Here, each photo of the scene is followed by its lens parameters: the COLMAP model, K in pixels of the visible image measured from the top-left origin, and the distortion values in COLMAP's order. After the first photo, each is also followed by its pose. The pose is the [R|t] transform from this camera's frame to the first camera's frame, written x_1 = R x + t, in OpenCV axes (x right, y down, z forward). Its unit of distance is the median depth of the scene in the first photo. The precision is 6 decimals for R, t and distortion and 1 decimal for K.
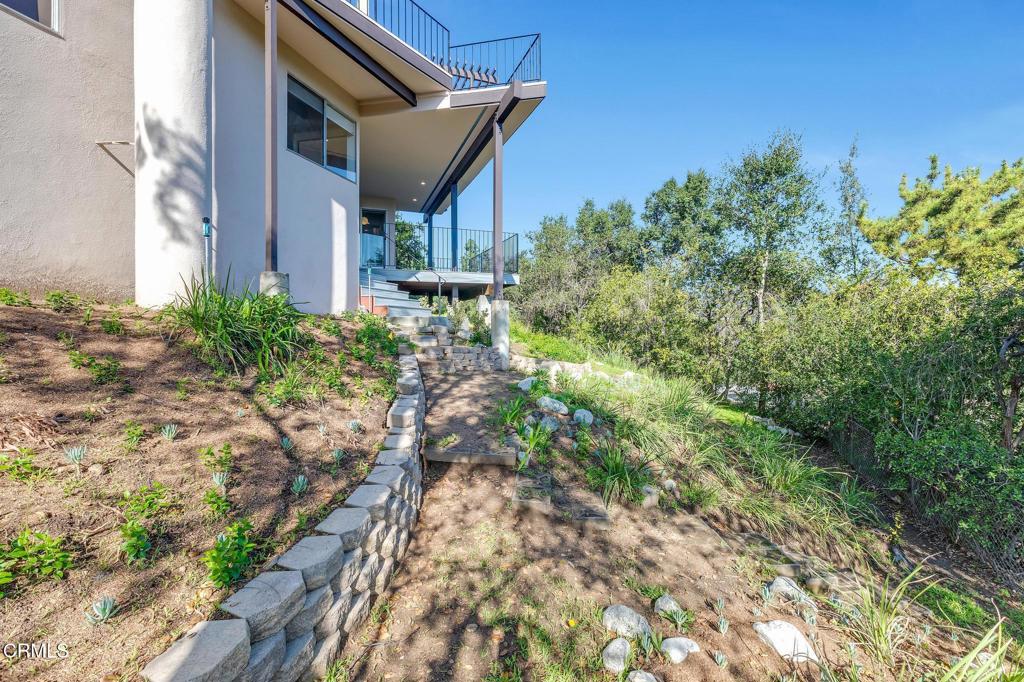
lens RADIAL K [[478.0, 0, 541.5], [0, 478.0, 319.7], [0, 0, 1]] dist [0.000254, 0.000508]
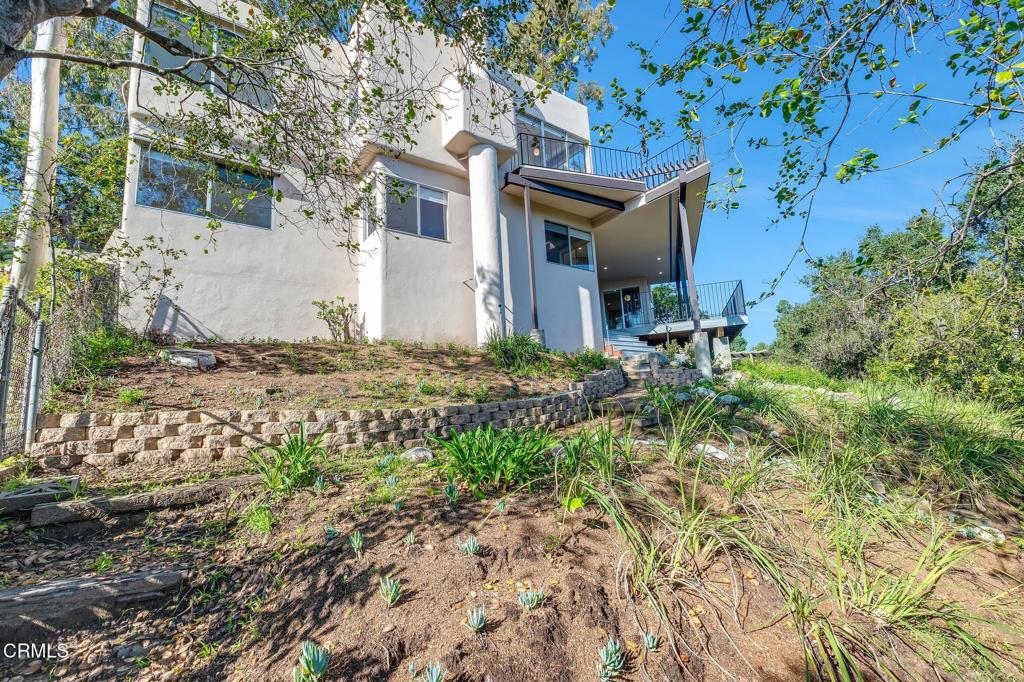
lens RADIAL K [[484.0, 0, 512.0], [0, 484.0, 343.4], [0, 0, 1]] dist [-0.004842, -0.000323]
pose [[0.747261, -0.144116, -0.648716, 0.427242], [0.063742, 0.987244, -0.145897, 0.163168], [0.661467, 0.067673, 0.746915, -0.333390]]
